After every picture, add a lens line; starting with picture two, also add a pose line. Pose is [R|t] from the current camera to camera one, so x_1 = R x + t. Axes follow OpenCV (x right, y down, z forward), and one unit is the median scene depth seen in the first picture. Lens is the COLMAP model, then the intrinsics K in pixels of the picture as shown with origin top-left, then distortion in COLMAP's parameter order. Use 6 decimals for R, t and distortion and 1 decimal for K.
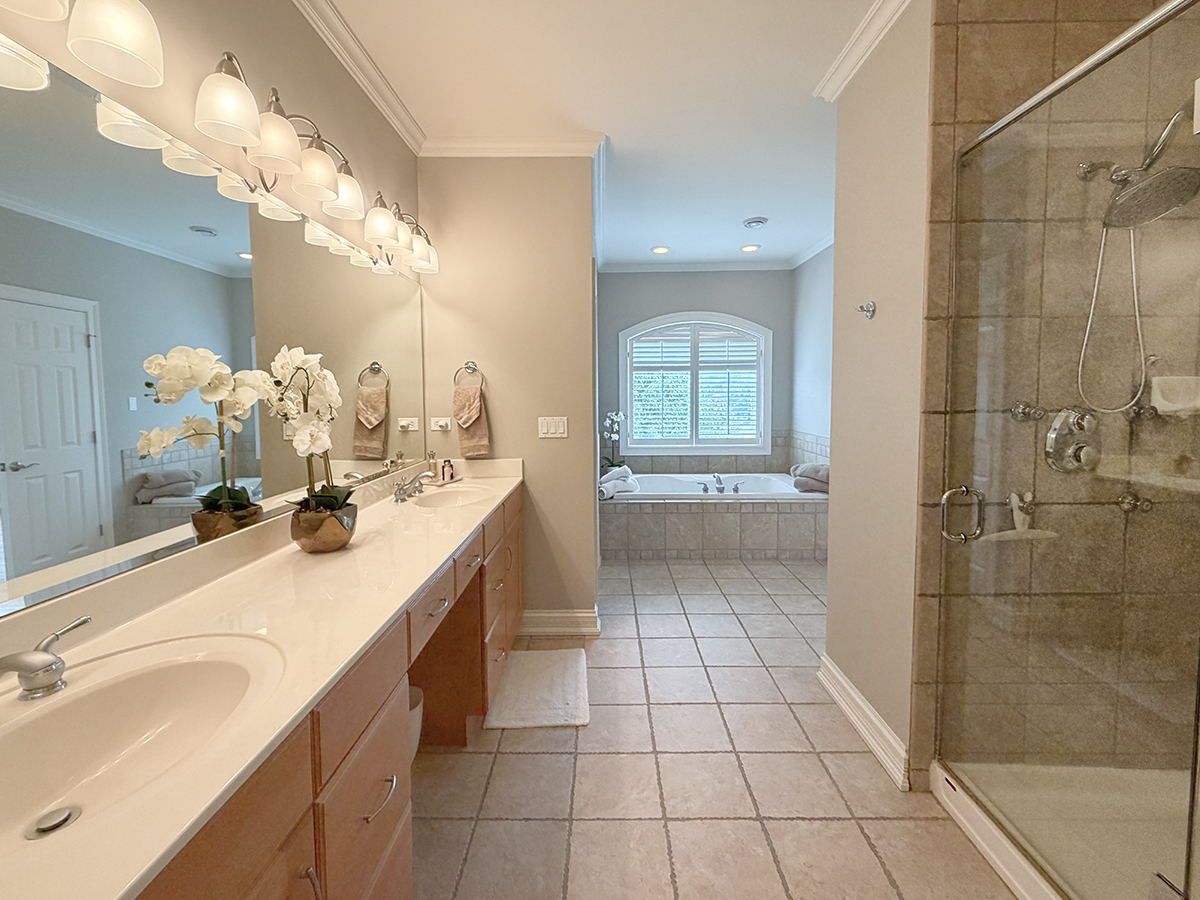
lens RADIAL K [[512.5, 0, 598.9], [0, 512.5, 418.3], [0, 0, 1]] dist [0.000221, 0.000098]
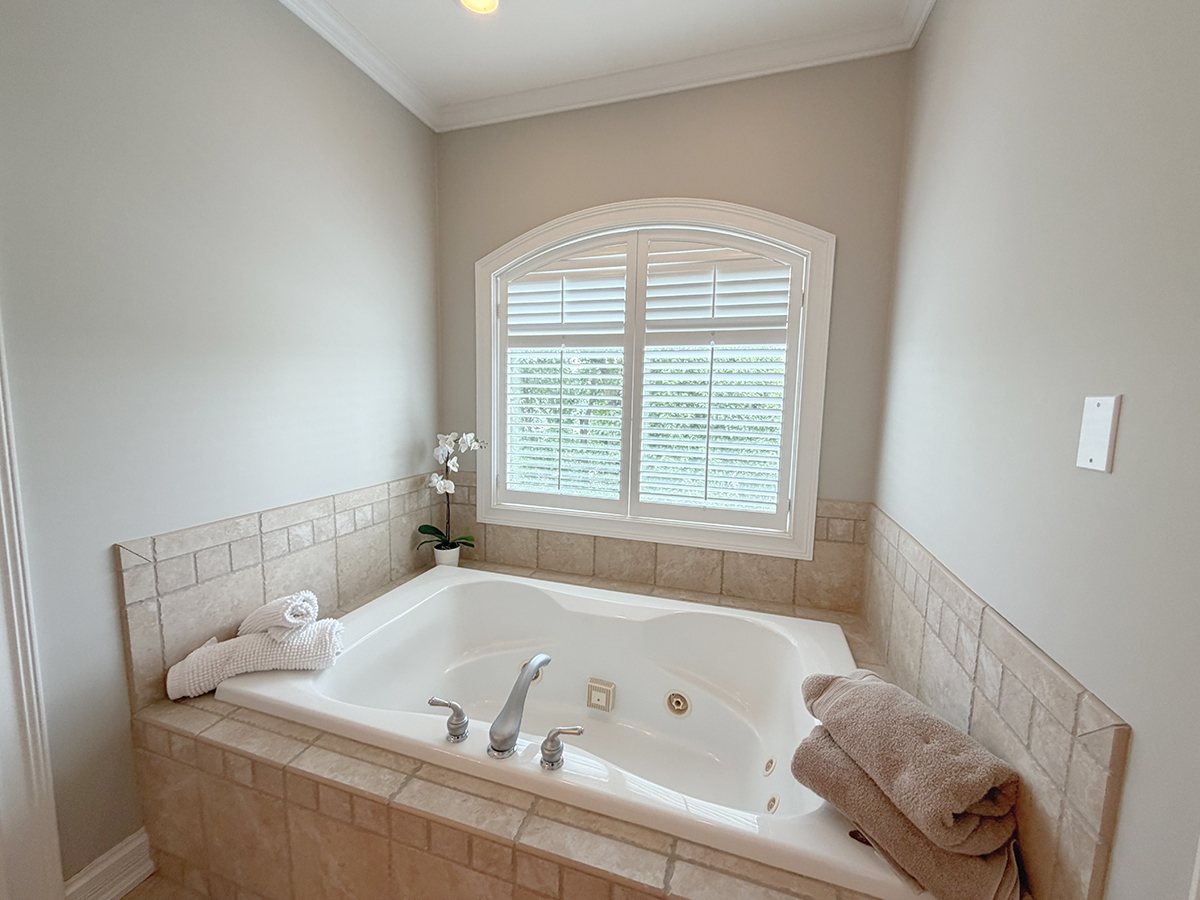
lens RADIAL K [[479.9, 0, 600.0], [0, 479.9, 450.0], [0, 0, 1]] dist [-0.000246, 0.000029]
pose [[0.959500, 0.058135, -0.275646, 0.275861], [-0.042621, 0.997169, 0.061948, -0.028789], [0.278467, -0.047691, 0.959261, 0.603220]]
